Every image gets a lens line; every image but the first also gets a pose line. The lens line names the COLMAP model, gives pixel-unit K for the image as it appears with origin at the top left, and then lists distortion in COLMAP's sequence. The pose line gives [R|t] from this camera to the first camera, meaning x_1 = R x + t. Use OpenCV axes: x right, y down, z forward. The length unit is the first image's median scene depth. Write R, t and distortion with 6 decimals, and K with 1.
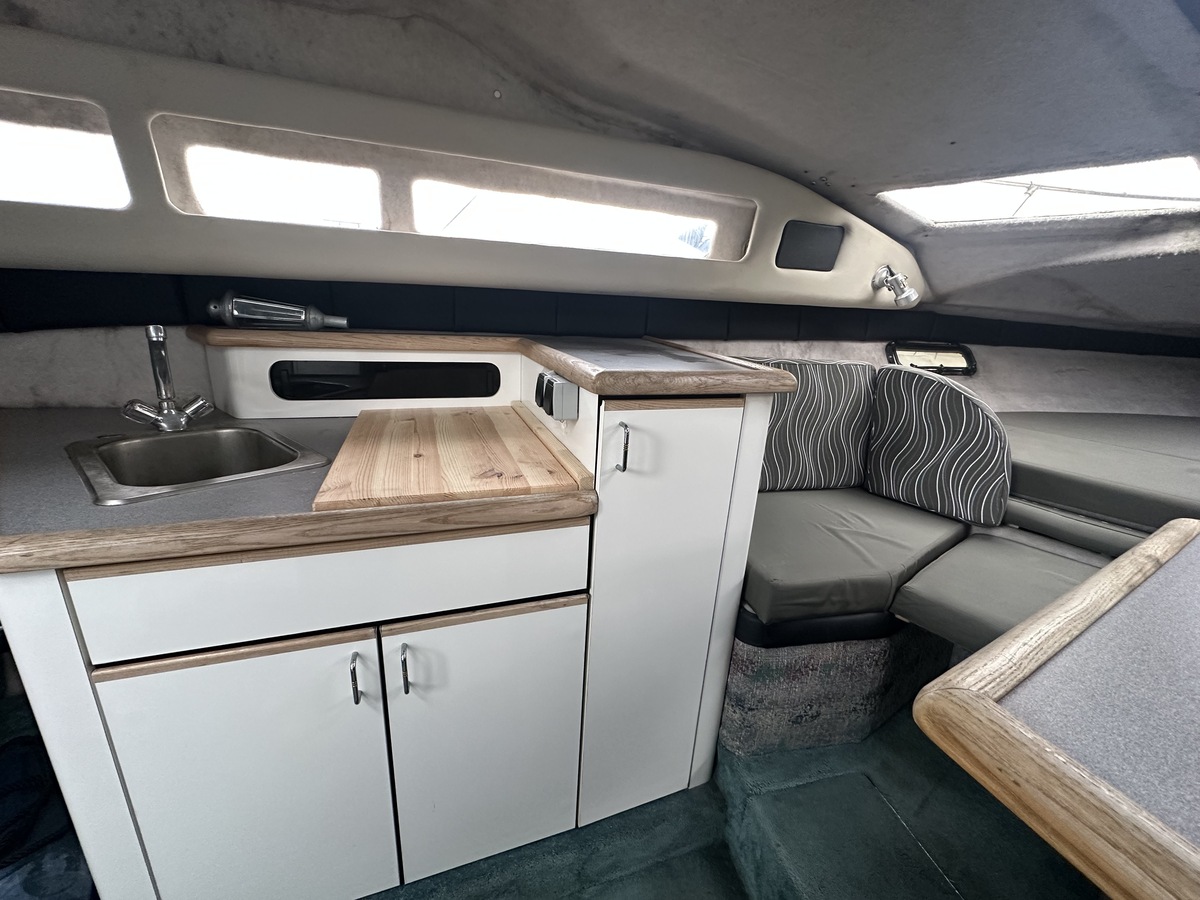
lens RADIAL K [[475.9, 0, 599.1], [0, 475.9, 451.6], [0, 0, 1]] dist [-0.005875, 0.000735]
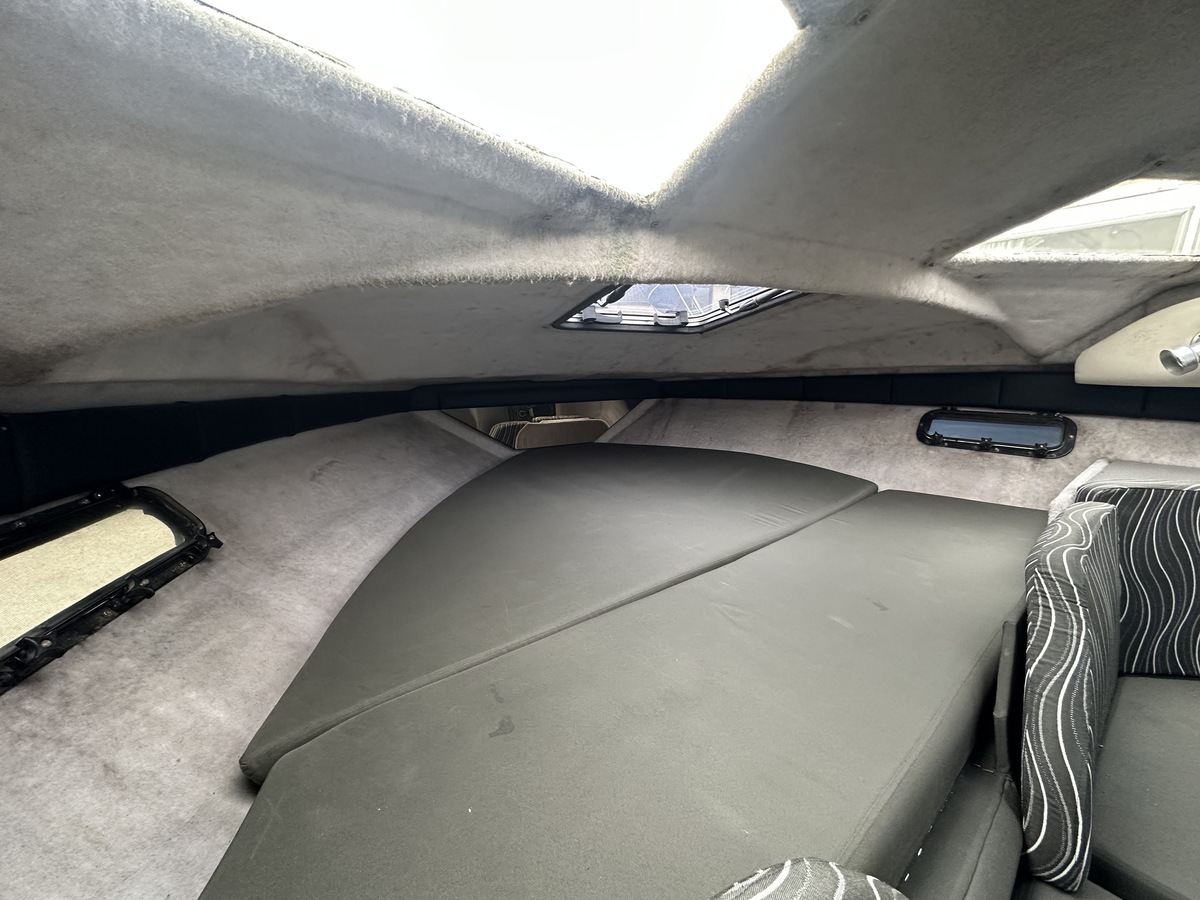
lens RADIAL K [[475.9, 0, 602.3], [0, 475.9, 450.2], [0, 0, 1]] dist [-0.005875, 0.000735]
pose [[-0.062141, -0.229696, 0.971277, 0.554579], [0.295711, 0.925225, 0.237725, -0.310347], [-0.953254, 0.301990, 0.010429, 0.889020]]
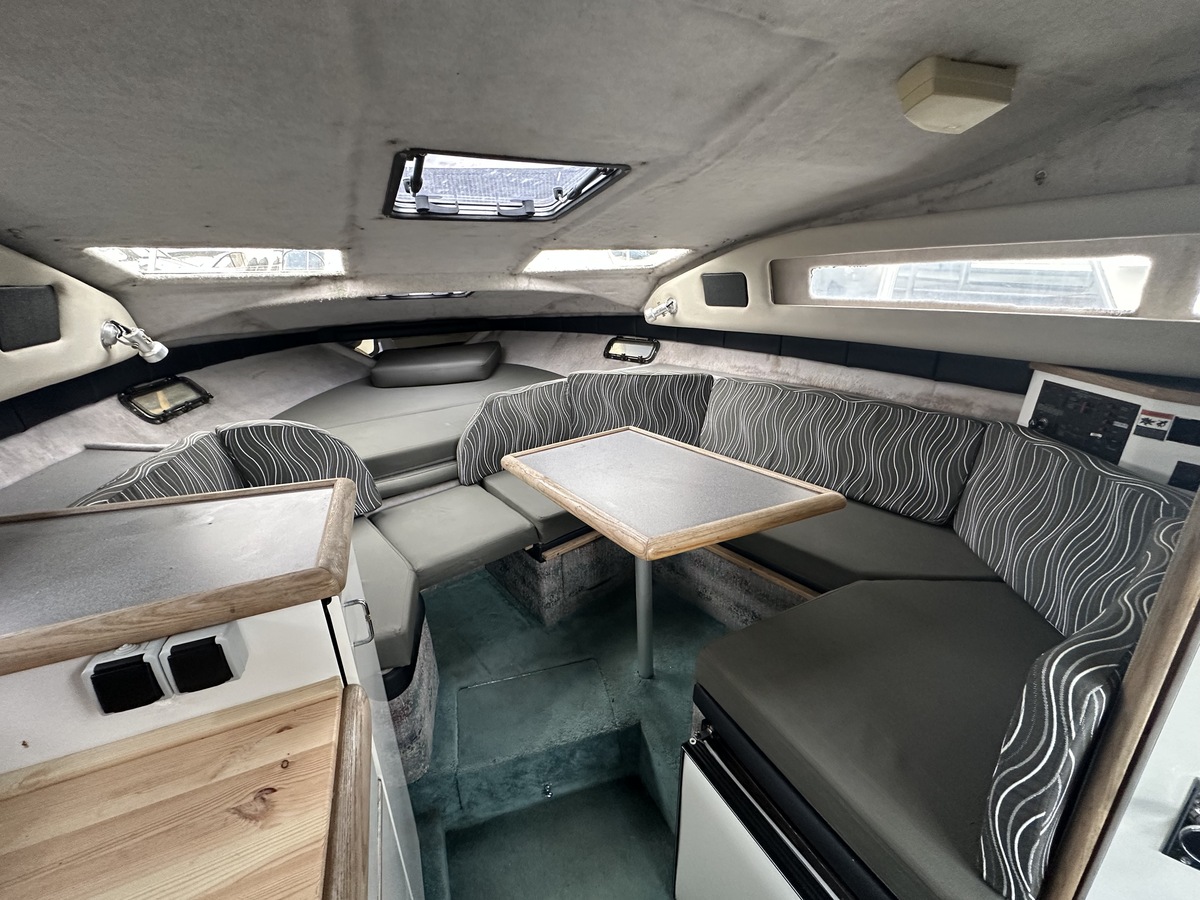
lens RADIAL K [[475.9, 0, 601.8], [0, 475.9, 448.1], [0, 0, 1]] dist [-0.005875, 0.000735]
pose [[-0.066957, -0.379435, 0.922793, -0.369648], [0.311538, 0.870678, 0.380611, -0.264425], [-0.947872, 0.312969, 0.059910, 0.191729]]
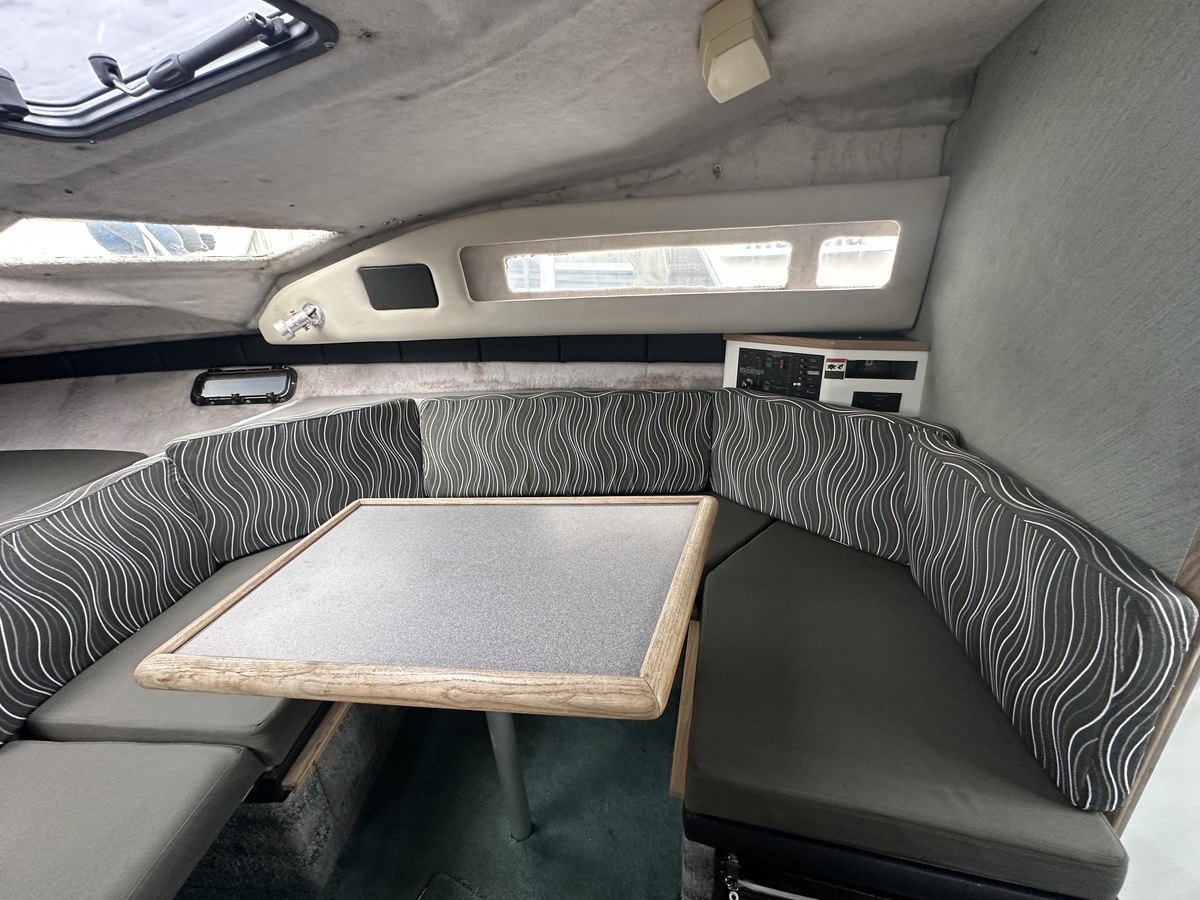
lens RADIAL K [[475.9, 0, 600.5], [0, 475.9, 449.5], [0, 0, 1]] dist [-0.005875, 0.000735]
pose [[-0.786560, -0.231213, 0.572594, 0.020715], [0.183441, 0.797912, 0.574184, -0.264077], [-0.589638, 0.556667, -0.585191, 0.346635]]
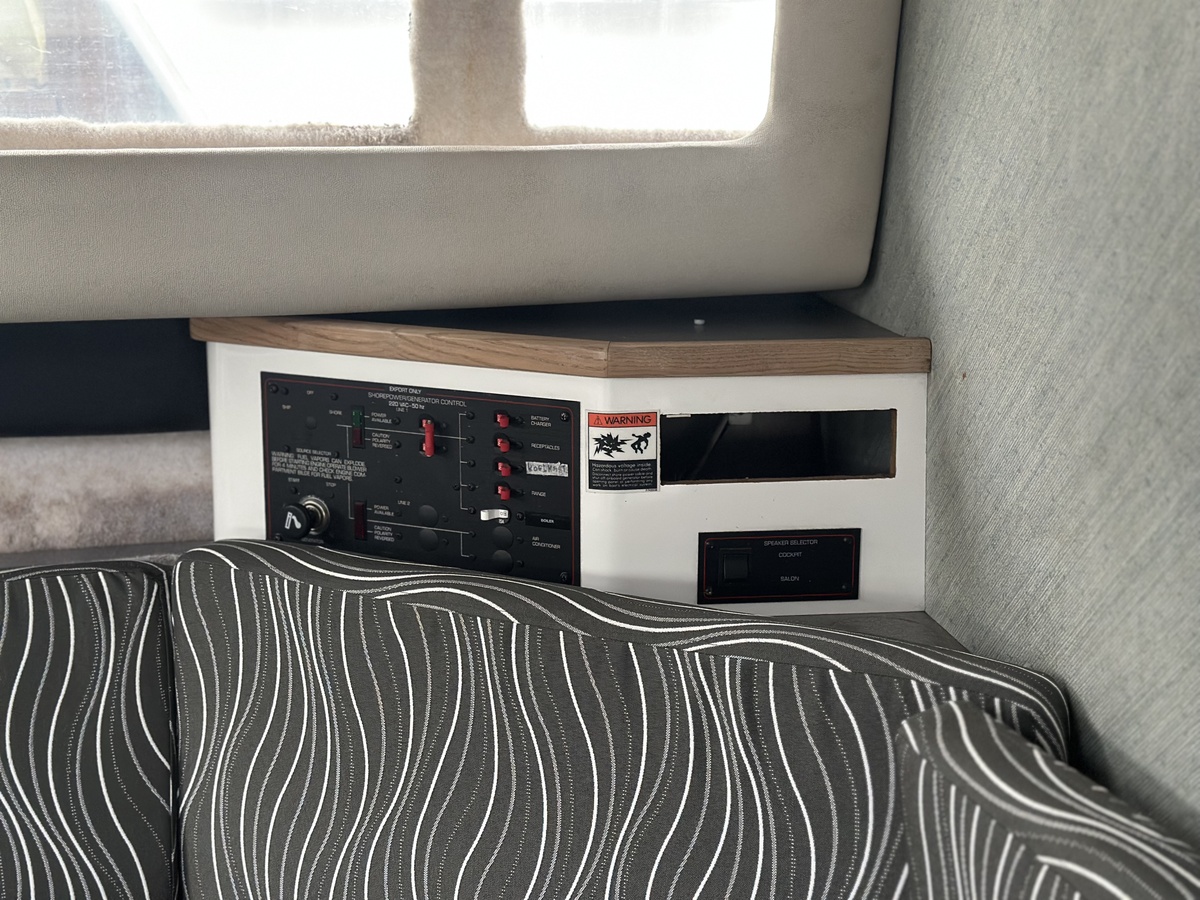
lens RADIAL K [[1673.3, 0, 593.0], [0, 1673.3, 450.4], [0, 0, 1]] dist [0.125867, 0.000000]
pose [[-0.964712, -0.105408, 0.241289, 0.040988], [0.038226, 0.850601, 0.524421, -0.212012], [-0.260518, 0.515139, -0.816555, 0.134173]]
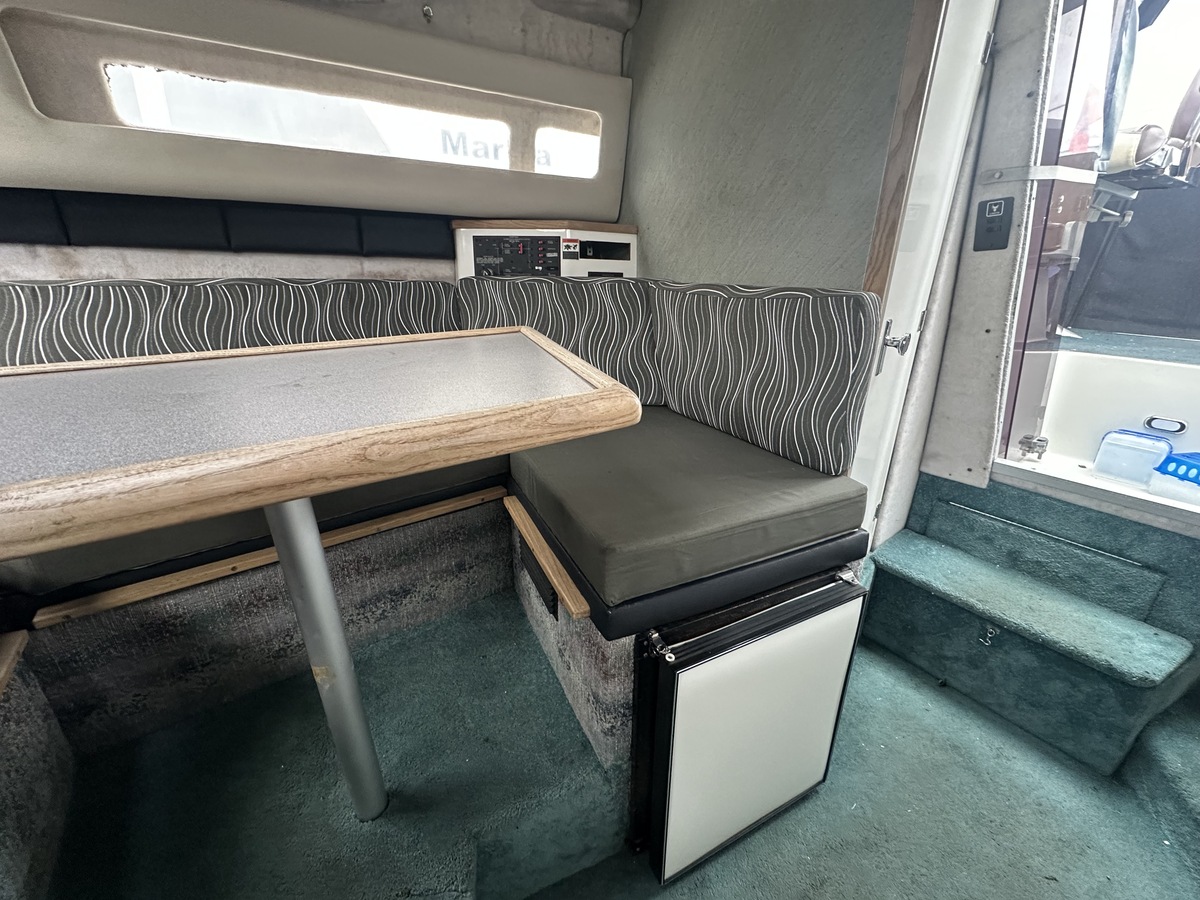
lens RADIAL K [[475.9, 0, 601.0], [0, 475.9, 450.1], [0, 0, 1]] dist [-0.005875, 0.000735]
pose [[-0.997509, -0.051433, -0.048277, 0.187856], [-0.070253, 0.786063, 0.614141, -0.062756], [0.006362, 0.616003, -0.787718, 0.489285]]
